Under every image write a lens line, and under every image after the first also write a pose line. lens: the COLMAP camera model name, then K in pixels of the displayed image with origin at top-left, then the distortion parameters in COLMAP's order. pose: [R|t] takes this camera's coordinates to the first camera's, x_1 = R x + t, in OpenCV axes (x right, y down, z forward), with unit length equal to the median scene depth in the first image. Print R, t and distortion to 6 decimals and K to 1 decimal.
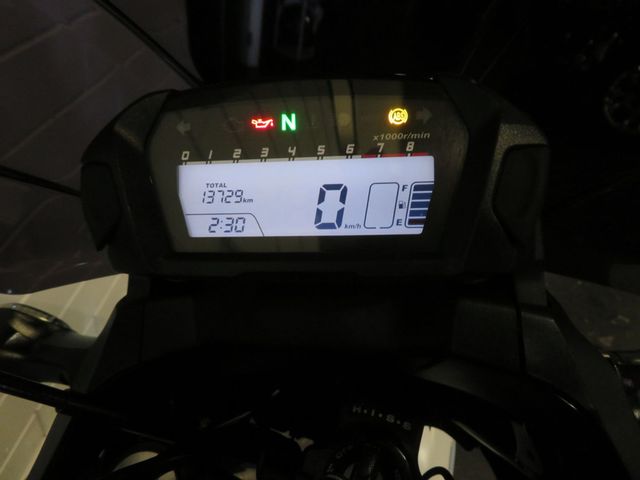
lens RADIAL K [[458.6, 0, 320.0], [0, 458.6, 240.0], [0, 0, 1]] dist [-0.007578, 0.001596]
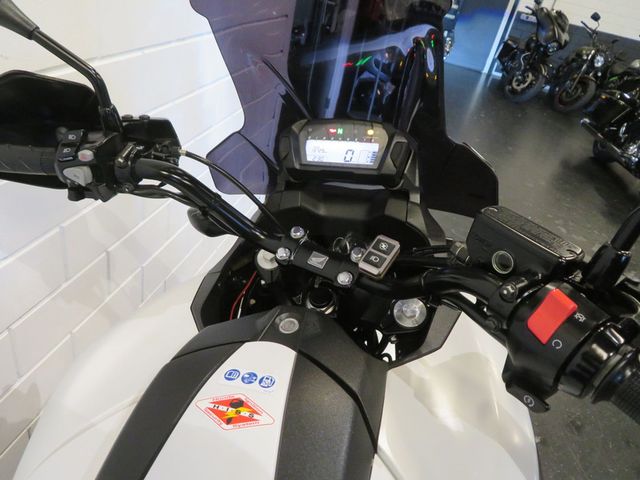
lens RADIAL K [[458.6, 0, 320.0], [0, 458.6, 240.0], [0, 0, 1]] dist [-0.007578, 0.001596]
pose [[0.983714, 0.133941, -0.119859, 0.309341], [-0.148136, 0.981829, -0.118609, 0.996386], [0.101795, 0.134433, 0.985680, -2.352205]]
